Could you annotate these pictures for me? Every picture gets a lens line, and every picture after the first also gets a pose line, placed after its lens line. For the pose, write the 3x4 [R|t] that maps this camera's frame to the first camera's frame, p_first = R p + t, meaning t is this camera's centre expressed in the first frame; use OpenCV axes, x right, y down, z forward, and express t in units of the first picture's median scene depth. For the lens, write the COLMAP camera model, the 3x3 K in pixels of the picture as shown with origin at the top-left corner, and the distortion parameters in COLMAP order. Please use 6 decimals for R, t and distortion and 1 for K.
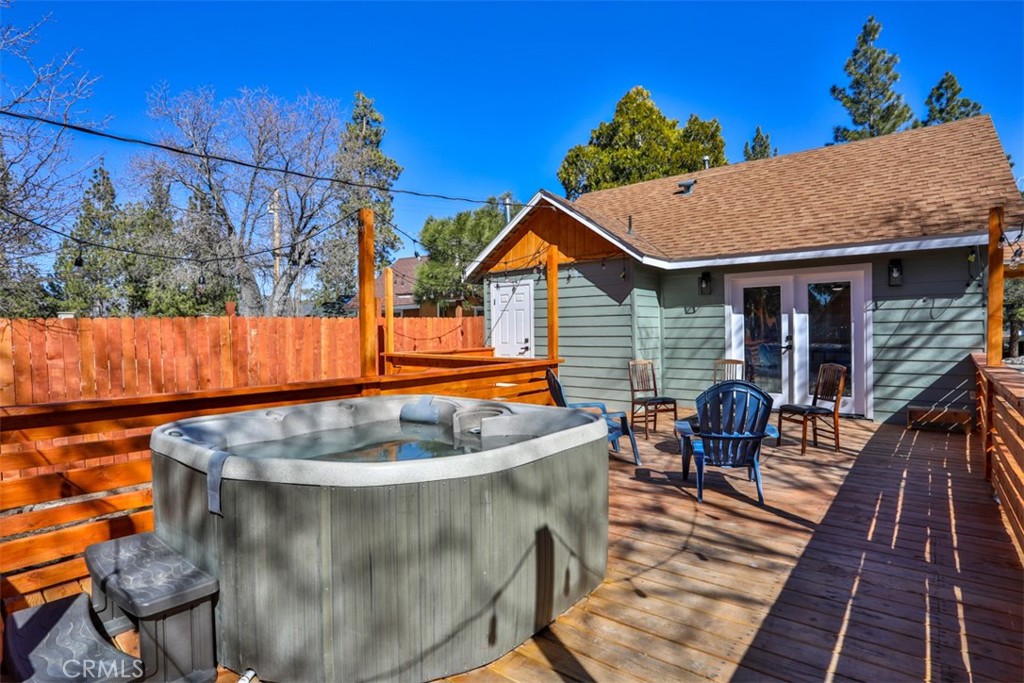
lens RADIAL K [[520.4, 0, 509.2], [0, 520.4, 338.8], [0, 0, 1]] dist [-0.053198, 0.008667]
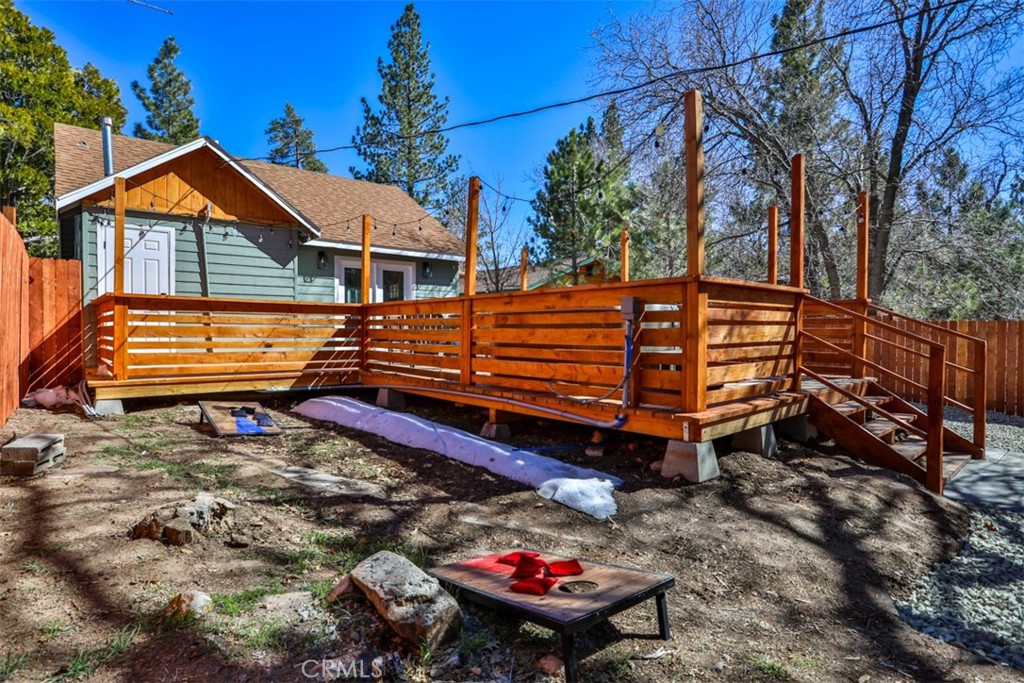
lens RADIAL K [[520.4, 0, 508.8], [0, 520.4, 339.9], [0, 0, 1]] dist [-0.053198, 0.008667]
pose [[0.167805, -0.006100, 0.985801, -0.757935], [0.014135, 0.999893, 0.003781, 0.087903], [-0.985719, 0.013300, 0.167873, 0.297926]]
